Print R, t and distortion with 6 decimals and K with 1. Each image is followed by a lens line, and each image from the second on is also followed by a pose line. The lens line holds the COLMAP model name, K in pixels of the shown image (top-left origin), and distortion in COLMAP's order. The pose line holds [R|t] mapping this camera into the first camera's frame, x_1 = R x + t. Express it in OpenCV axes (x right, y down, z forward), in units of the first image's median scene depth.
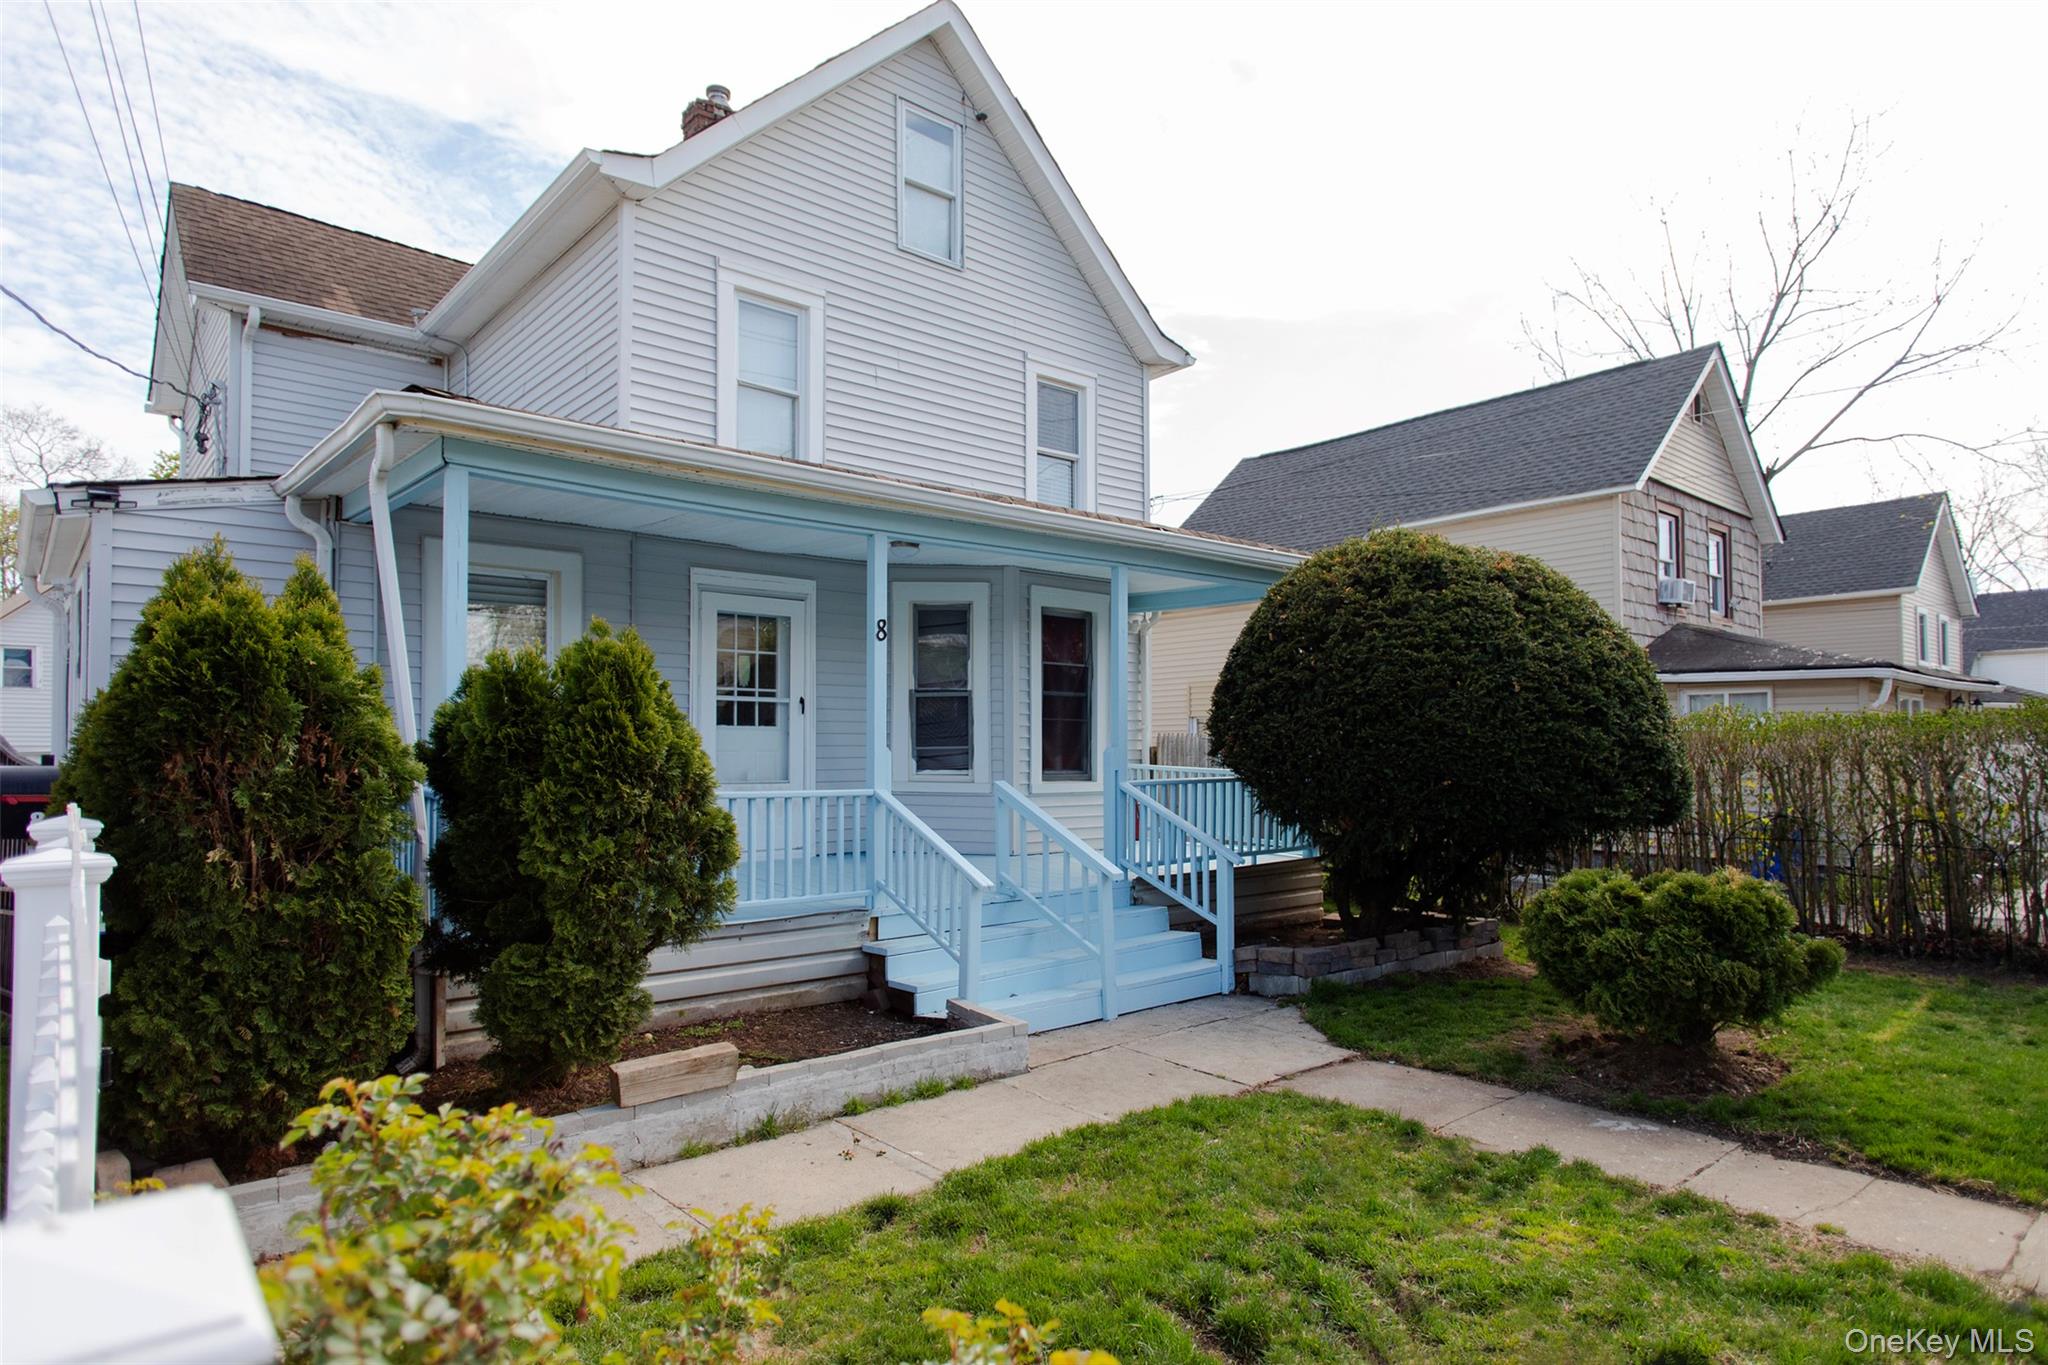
lens RADIAL K [[1124.6, 0, 985.4], [0, 1124.6, 744.9], [0, 0, 1]] dist [0.001210, 0.000307]
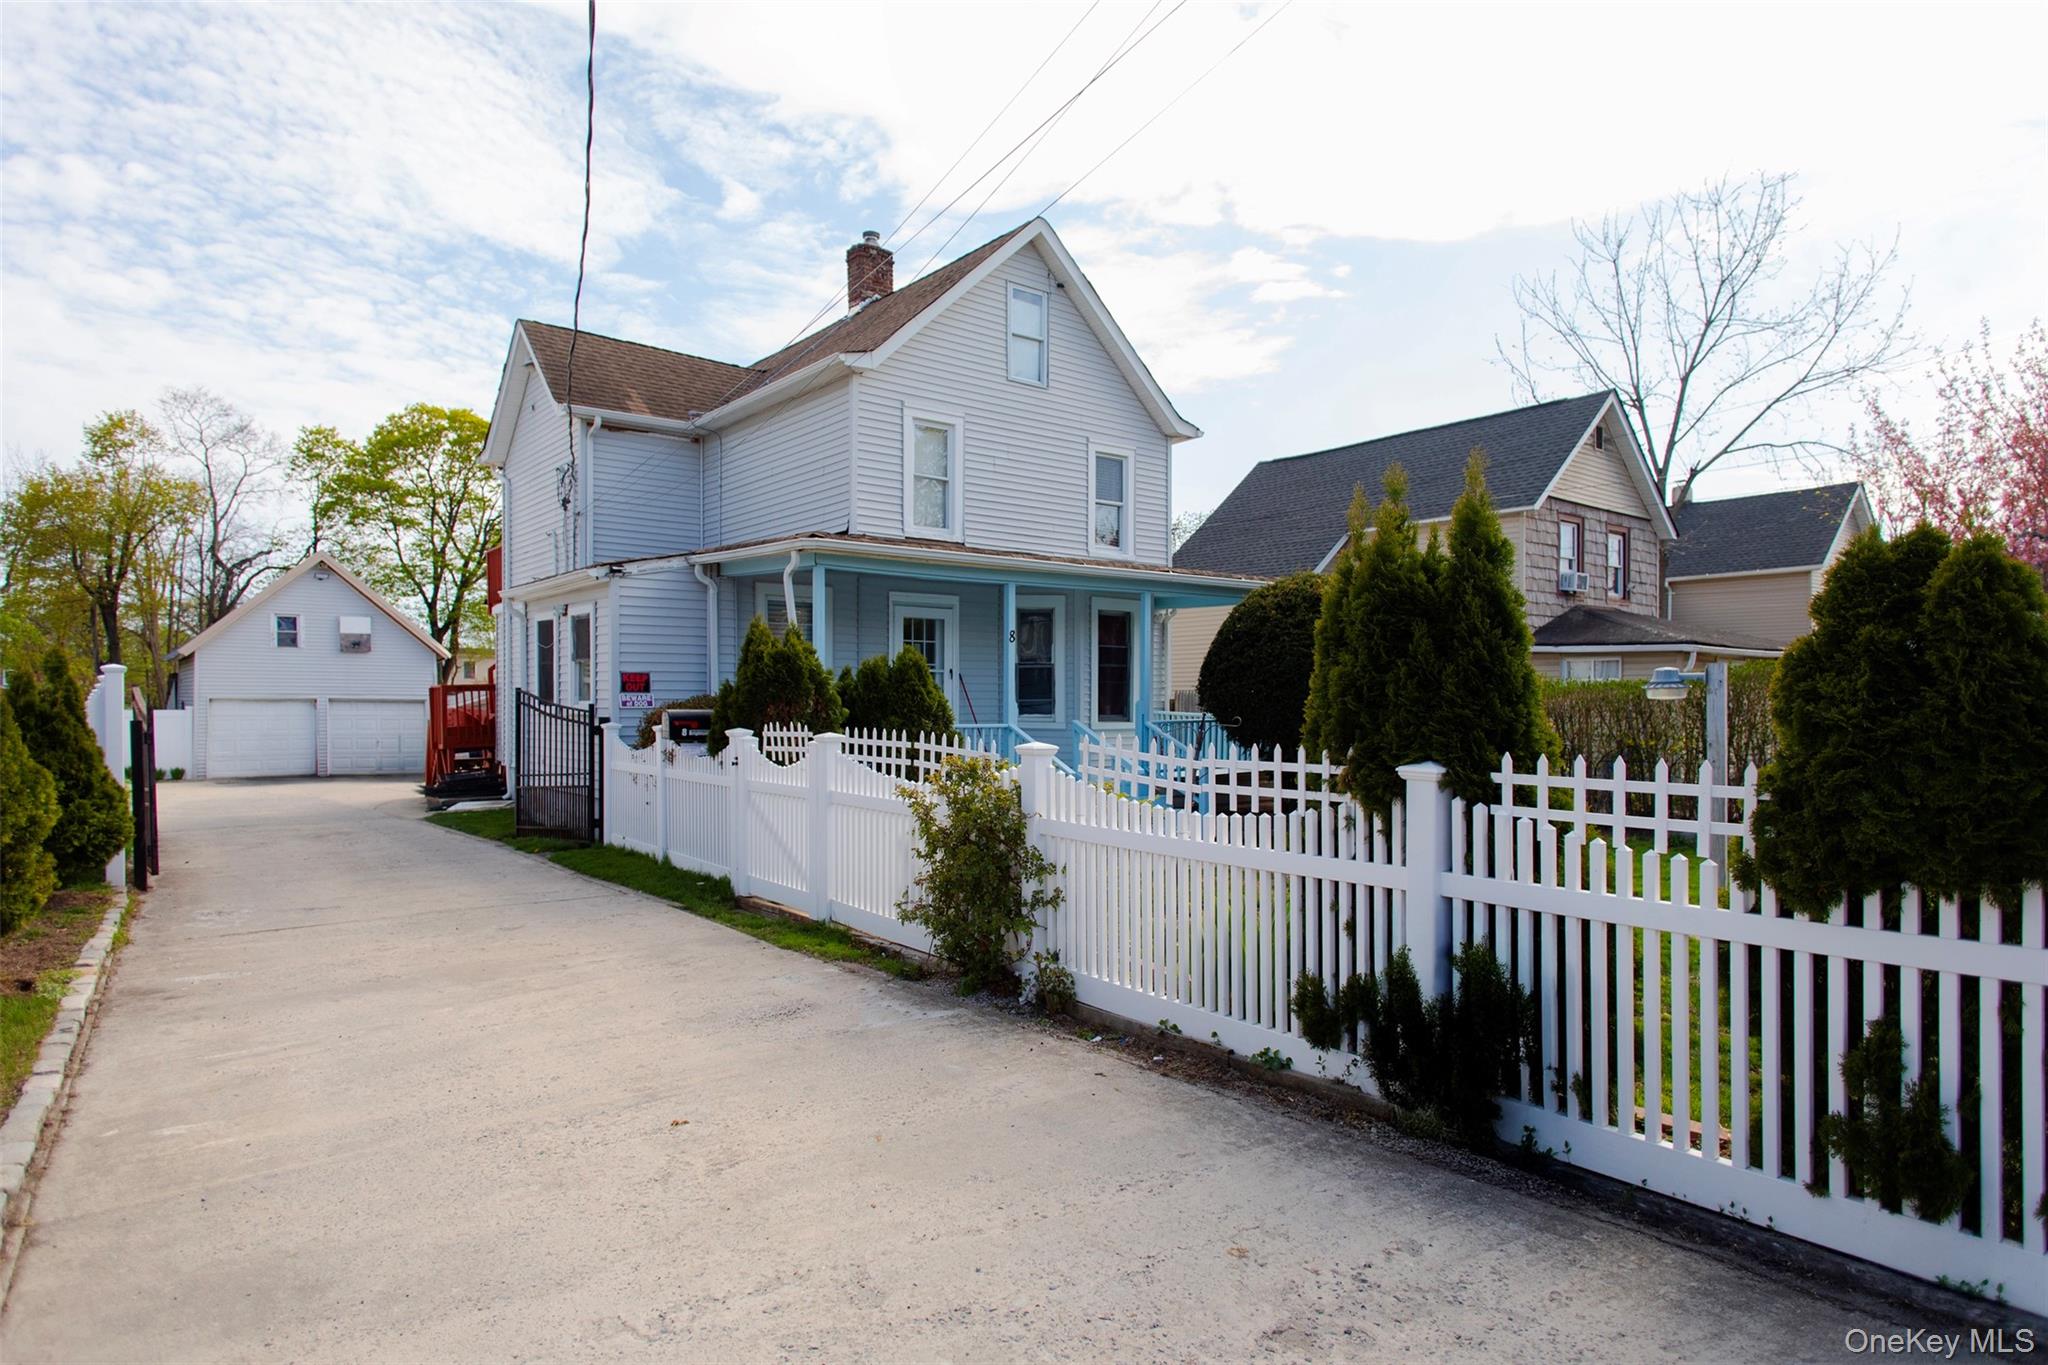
lens RADIAL K [[1139.3, 0, 1069.9], [0, 1139.3, 766.7], [0, 0, 1]] dist [0.021179, 0.000104]
pose [[0.999423, 0.001521, 0.033928, -0.041901], [-0.003741, 0.997848, 0.065458, -0.008518], [-0.033755, -0.065547, 0.997278, -0.580808]]
